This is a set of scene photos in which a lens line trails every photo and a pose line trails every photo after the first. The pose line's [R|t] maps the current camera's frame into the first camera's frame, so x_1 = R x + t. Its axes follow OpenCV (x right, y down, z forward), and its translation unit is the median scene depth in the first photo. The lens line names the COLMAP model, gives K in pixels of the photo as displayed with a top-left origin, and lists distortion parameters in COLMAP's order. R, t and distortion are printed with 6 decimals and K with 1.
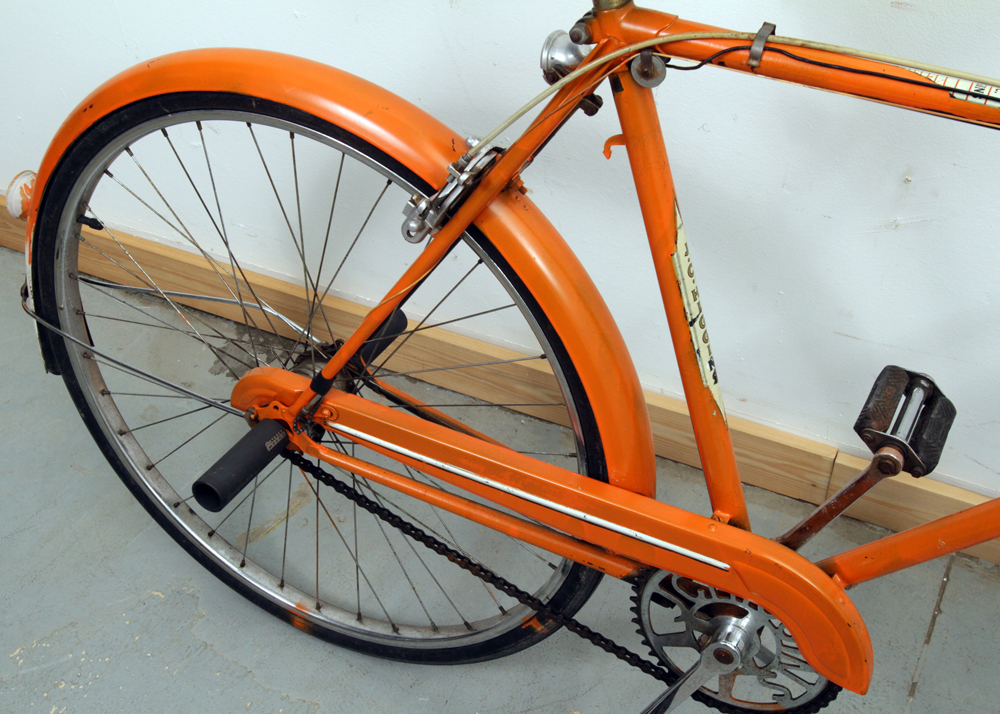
lens RADIAL K [[1323.0, 0, 500.0], [0, 1323.0, 357.0], [0, 0, 1]] dist [-0.036605, 0.042238]
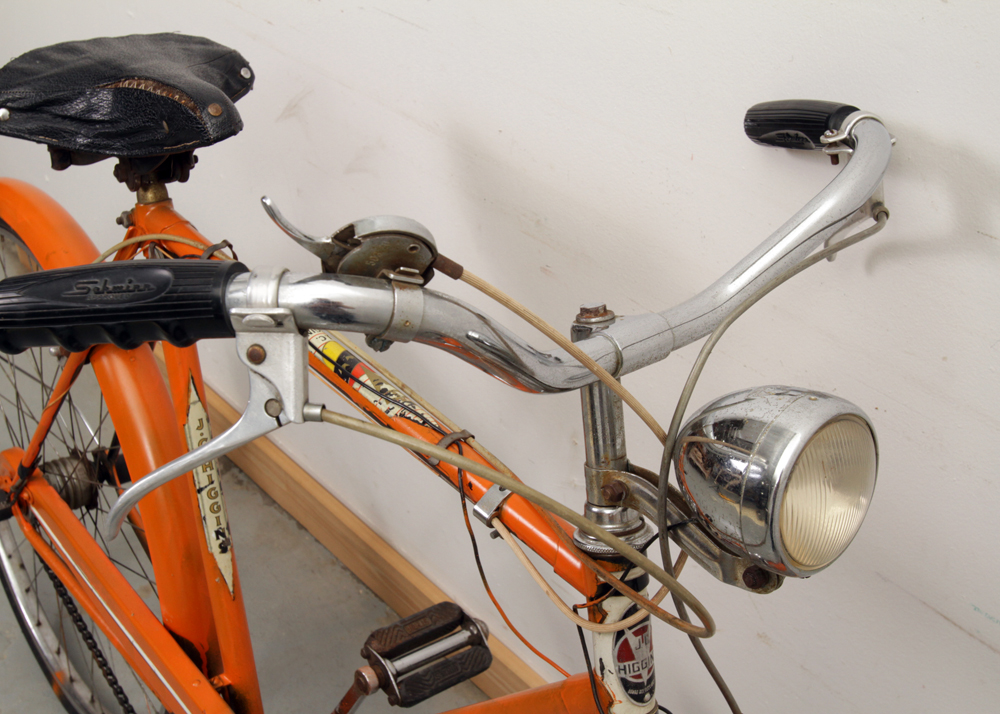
lens RADIAL K [[1364.5, 0, 500.0], [0, 1364.5, 357.0], [0, 0, 1]] dist [-0.037961, 0.018312]
pose [[0.906009, 0.246223, -0.344270, 0.679691], [-0.293990, 0.951238, -0.093360, -0.091901], [0.304495, 0.185797, 0.934217, -0.018778]]
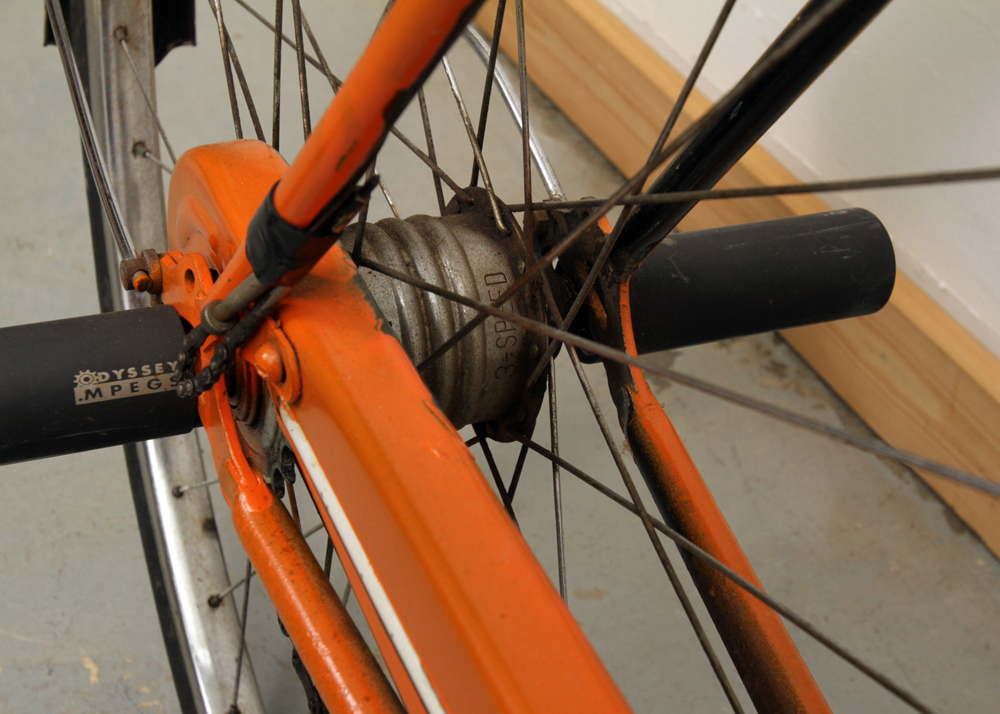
lens RADIAL K [[1645.5, 0, 500.0], [0, 1645.5, 357.0], [0, 0, 1]] dist [-0.074947, 0.094639]
pose [[0.781154, 0.425587, -0.456809, 0.043960], [-0.446811, 0.892110, 0.067079, 0.002404], [0.436072, 0.151708, 0.887032, 0.805038]]
